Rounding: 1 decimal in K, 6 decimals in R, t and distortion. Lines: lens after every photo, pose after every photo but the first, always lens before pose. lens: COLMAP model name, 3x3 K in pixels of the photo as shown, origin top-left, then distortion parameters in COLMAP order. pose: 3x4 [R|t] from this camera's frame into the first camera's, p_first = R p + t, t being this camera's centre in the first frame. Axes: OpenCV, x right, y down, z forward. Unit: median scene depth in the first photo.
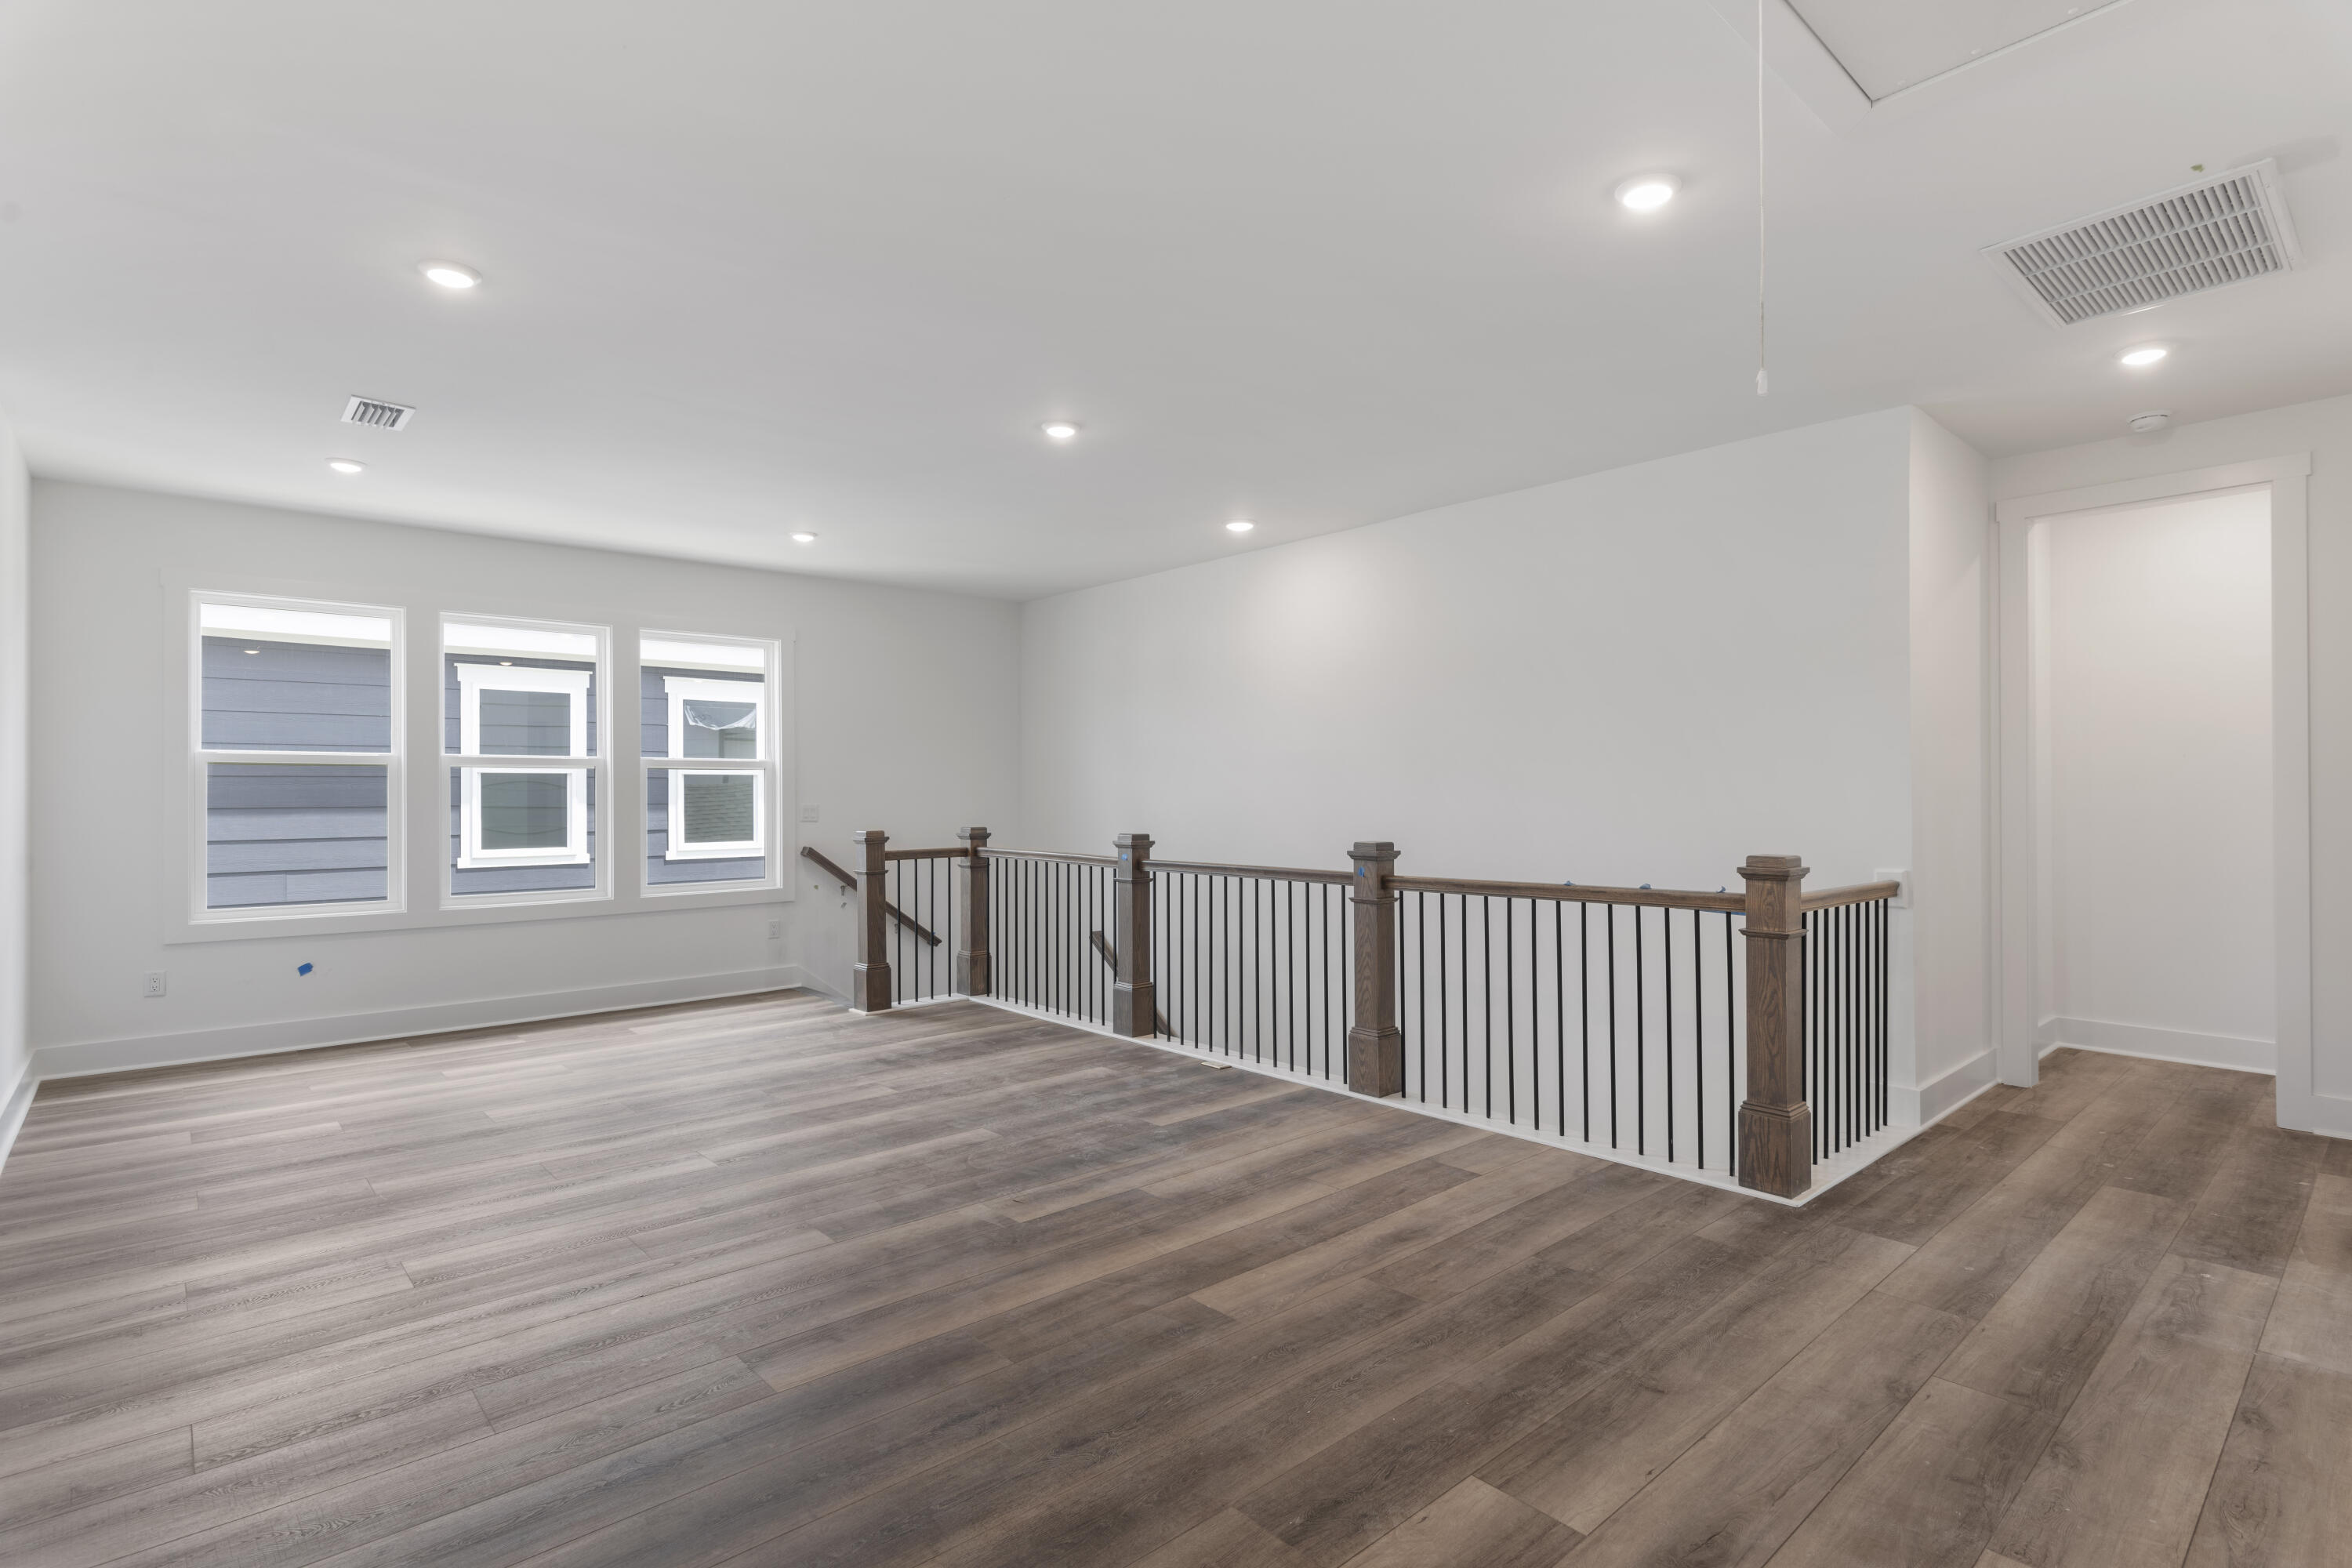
lens RADIAL K [[1146.0, 0, 1183.0], [0, 1146.0, 787.7], [0, 0, 1]] dist [0.002563, 0.000390]
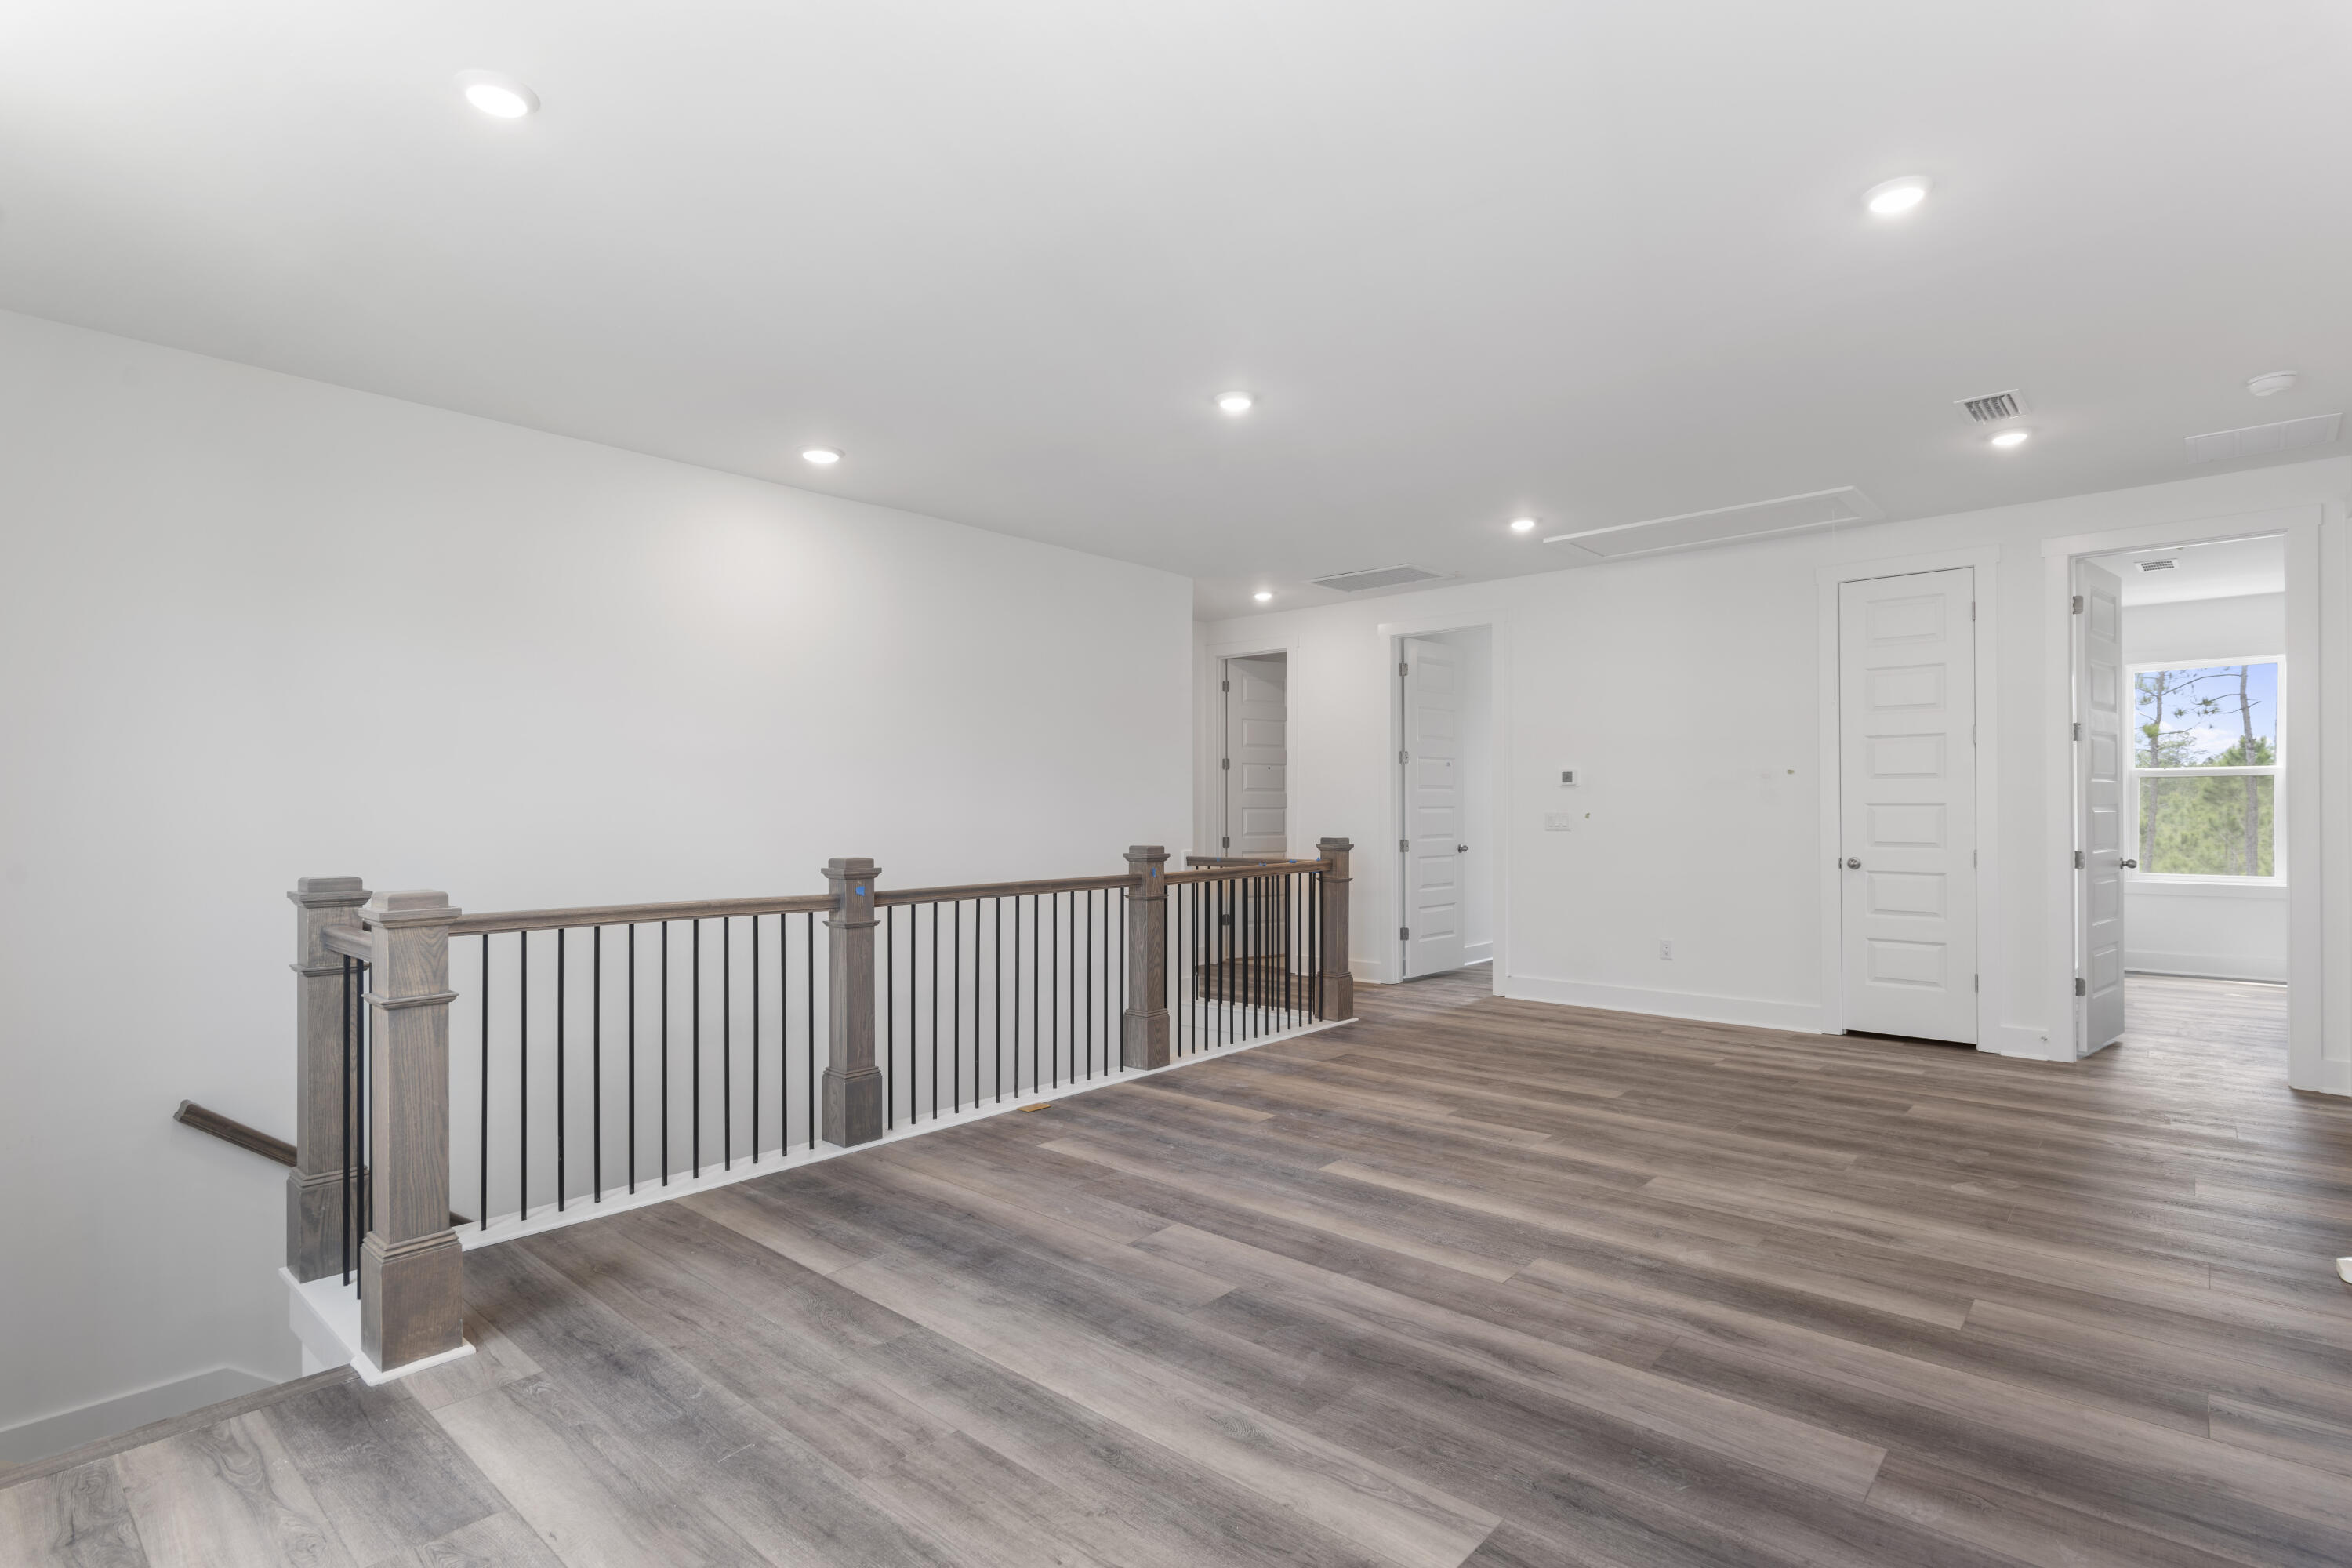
lens RADIAL K [[1146.0, 0, 1183.8], [0, 1146.0, 793.3], [0, 0, 1]] dist [0.002563, 0.000390]
pose [[-0.107965, 0.009869, 0.994106, -0.967954], [-0.000702, 0.999950, -0.010003, 0.007839], [-0.994154, -0.001778, -0.107953, 1.091170]]
